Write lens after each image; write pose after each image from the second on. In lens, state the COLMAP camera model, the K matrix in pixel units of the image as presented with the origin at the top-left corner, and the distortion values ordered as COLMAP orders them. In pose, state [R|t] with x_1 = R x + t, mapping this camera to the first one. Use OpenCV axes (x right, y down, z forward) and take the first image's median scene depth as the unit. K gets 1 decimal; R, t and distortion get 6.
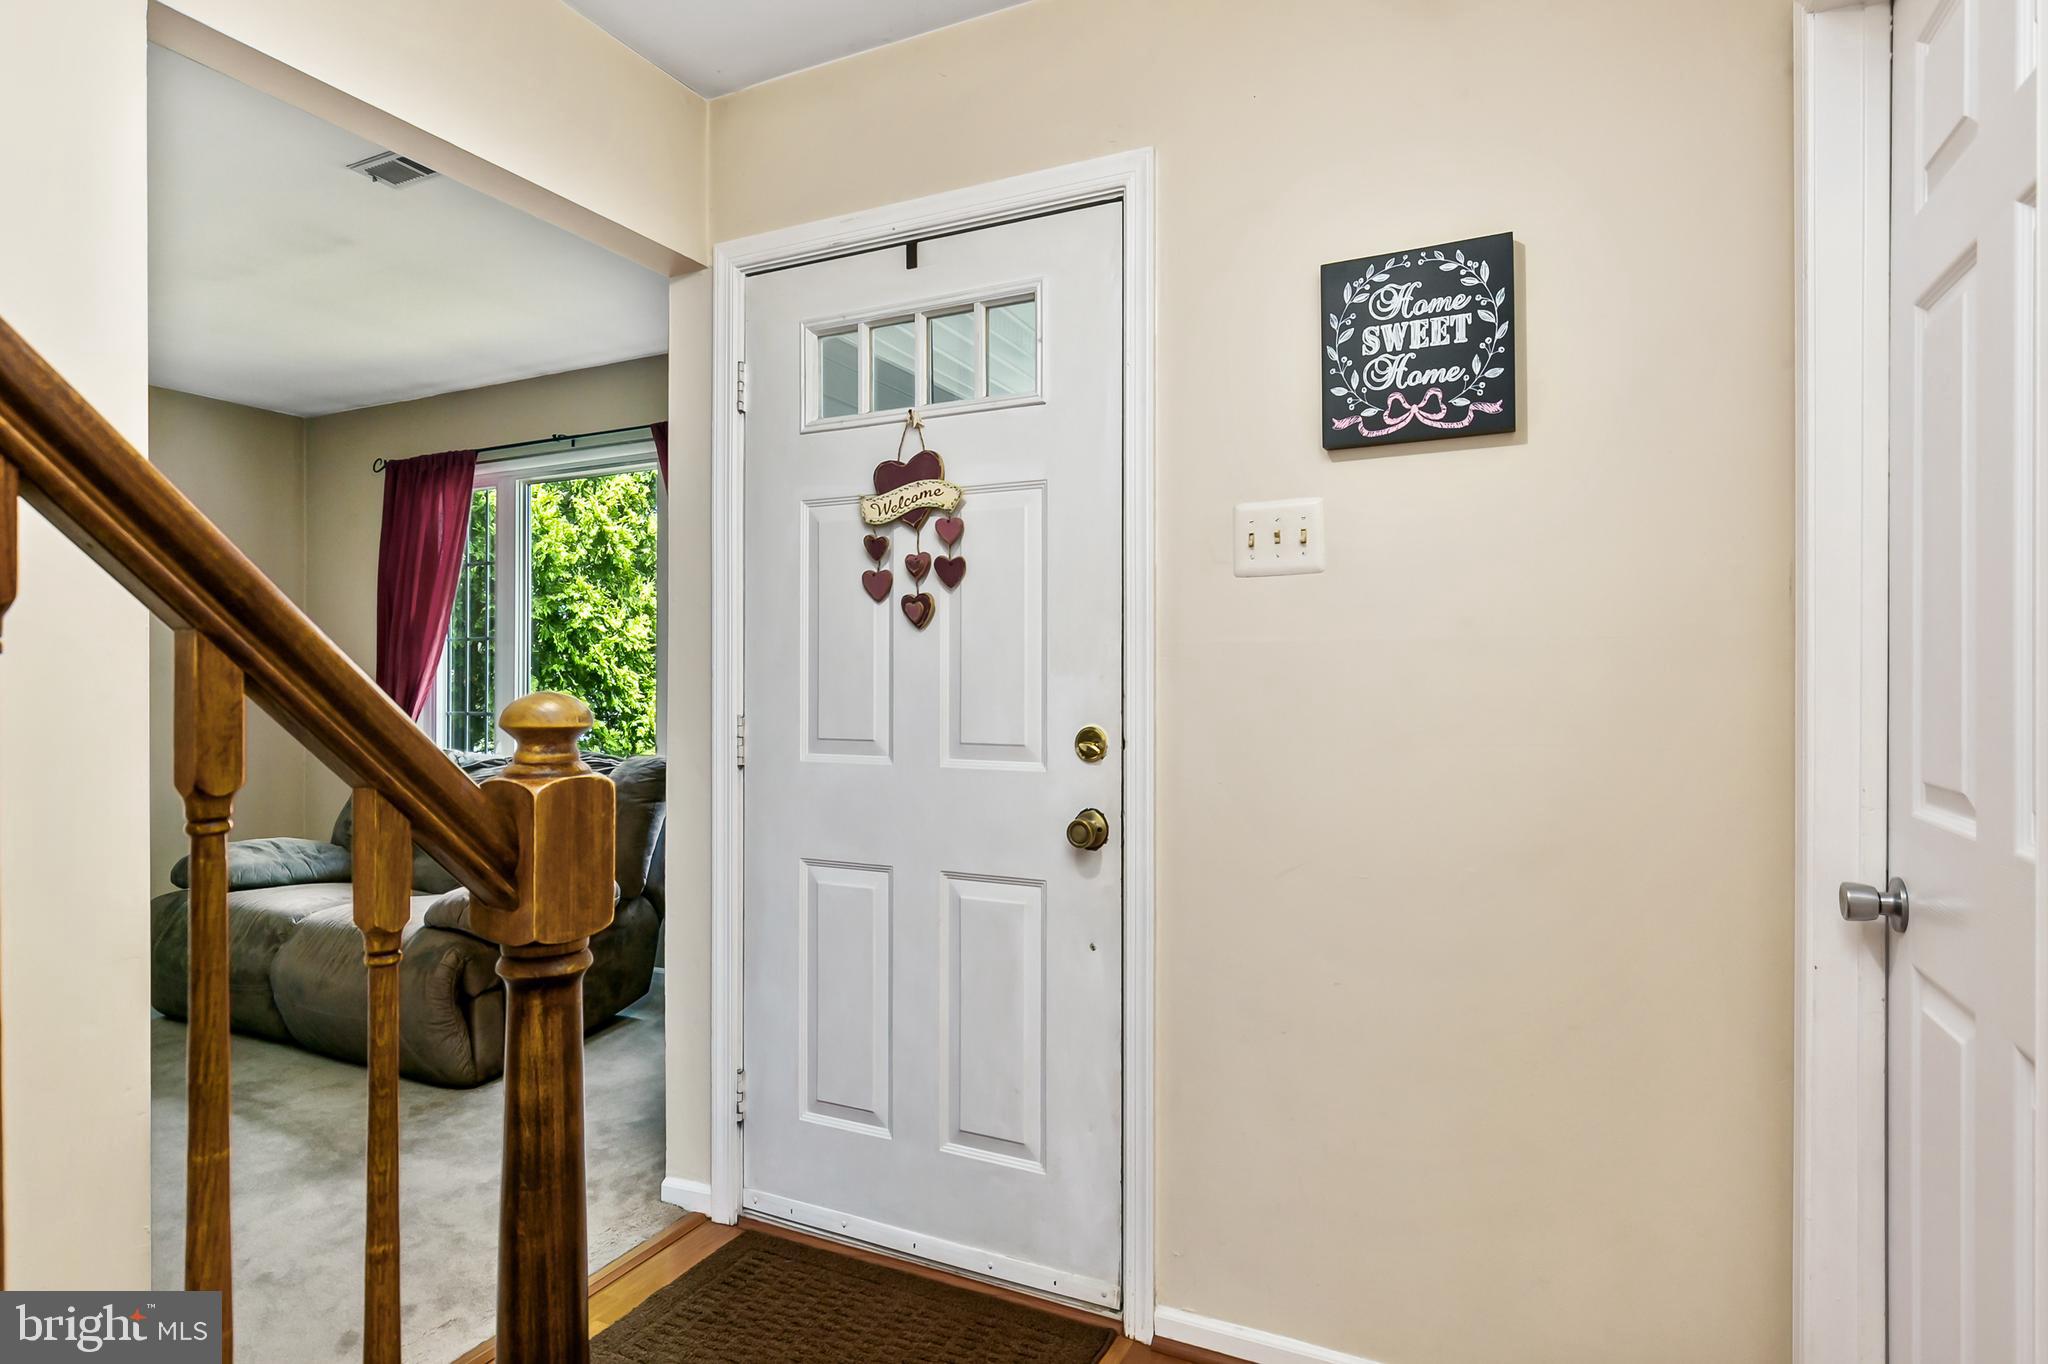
lens RADIAL K [[1073.2, 0, 1024.5], [0, 1073.2, 673.9], [0, 0, 1]] dist [0.000859, -0.000392]
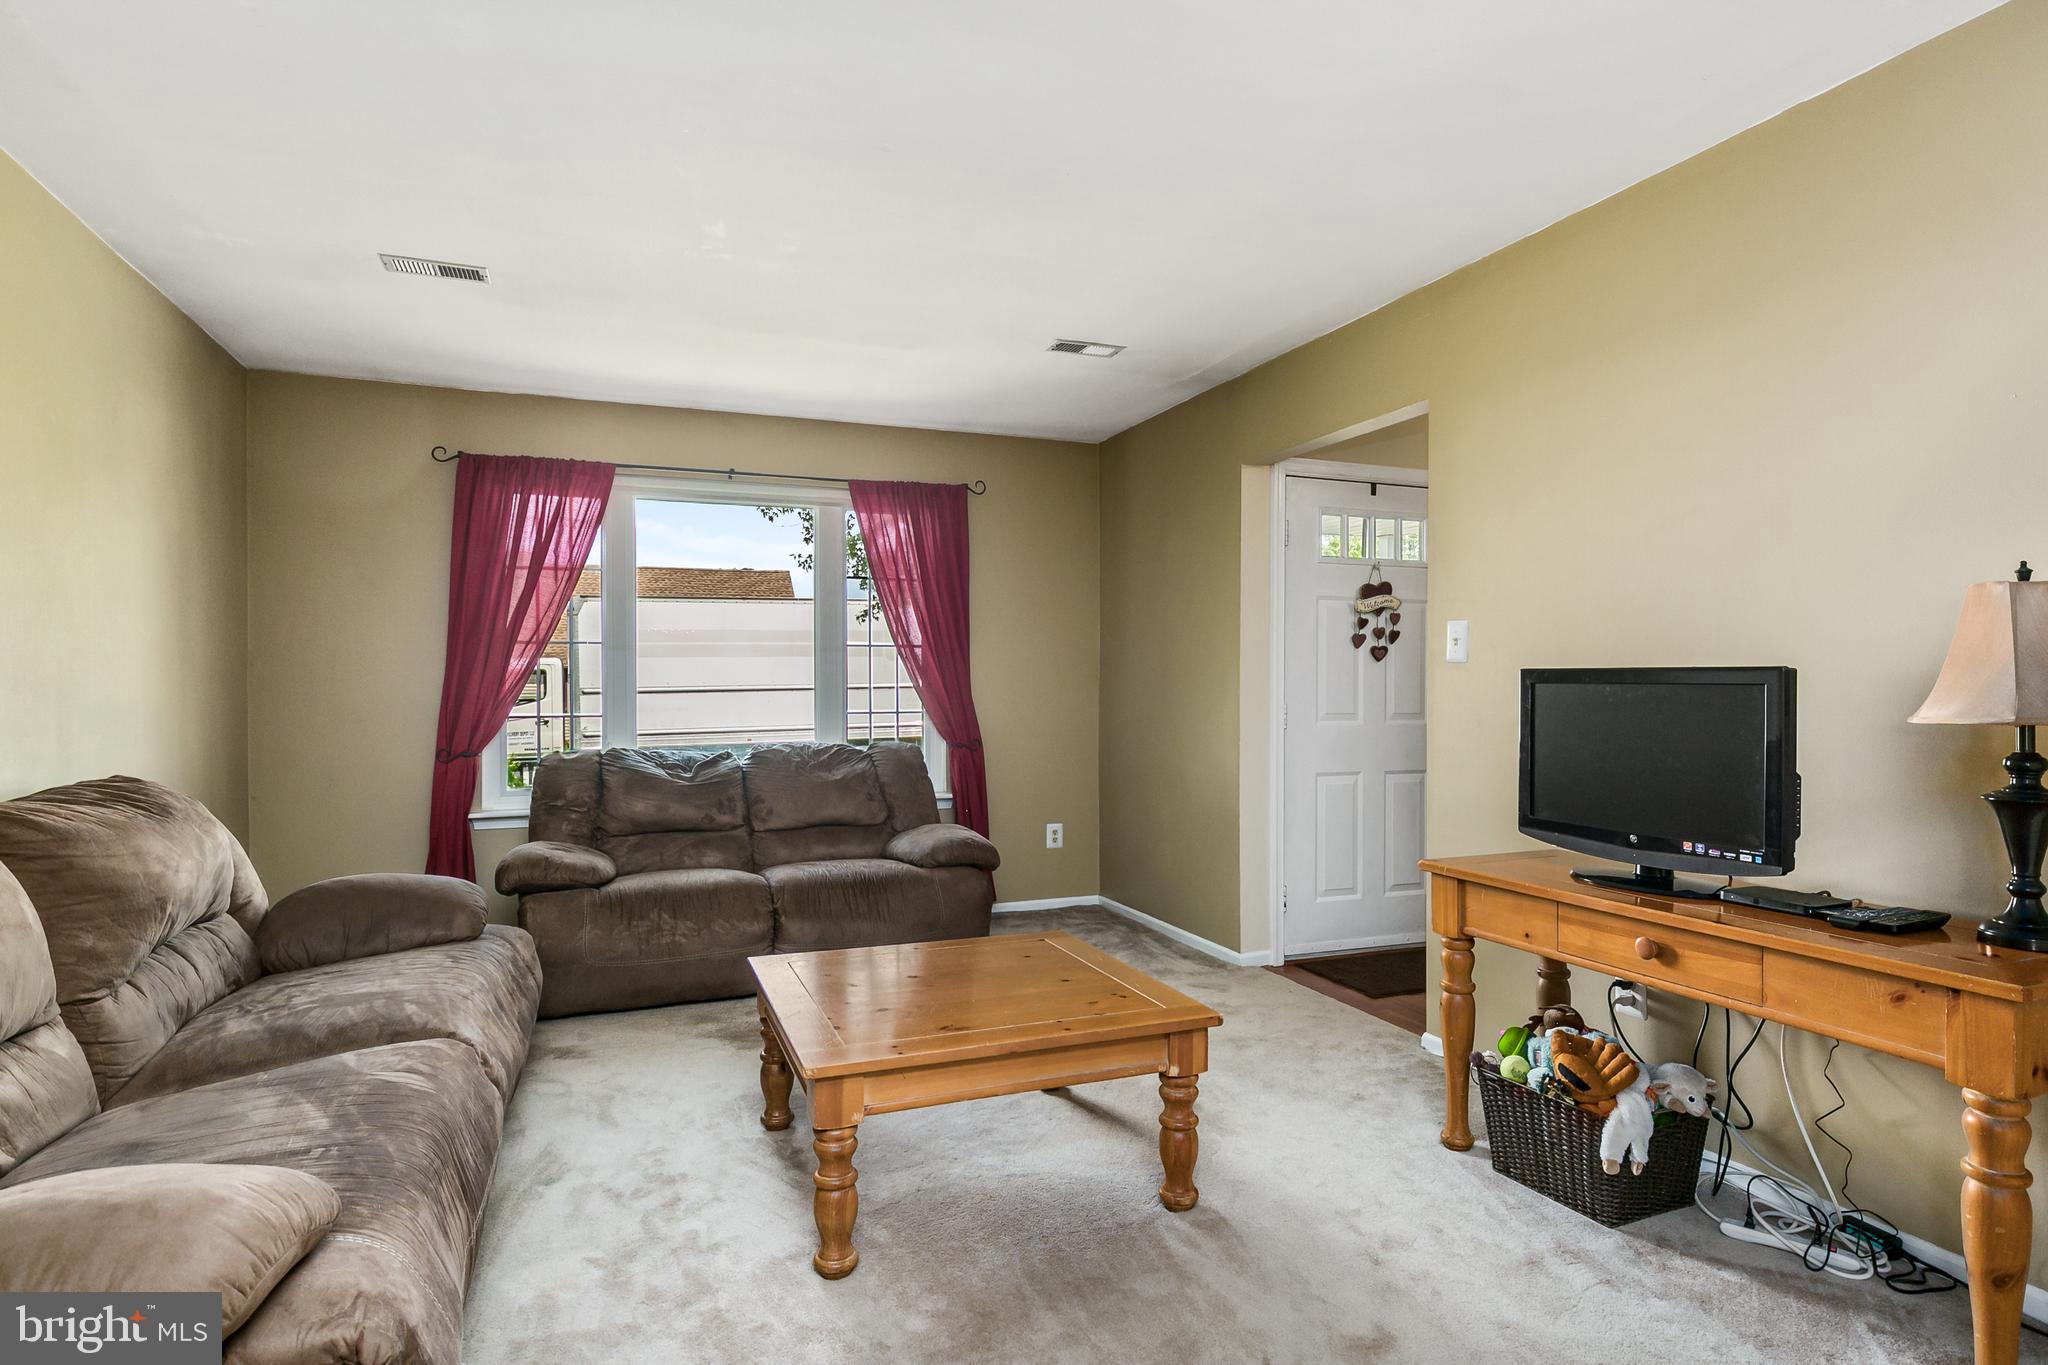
lens RADIAL K [[1151.0, 0, 1024.1], [0, 1151.0, 689.4], [0, 0, 1]] dist [0.005411, 0.000509]
pose [[0.693011, -0.004076, 0.720915, -2.293499], [-0.000817, 0.999979, 0.006438, 0.000732], [-0.720926, -0.005051, 0.692993, -0.110677]]
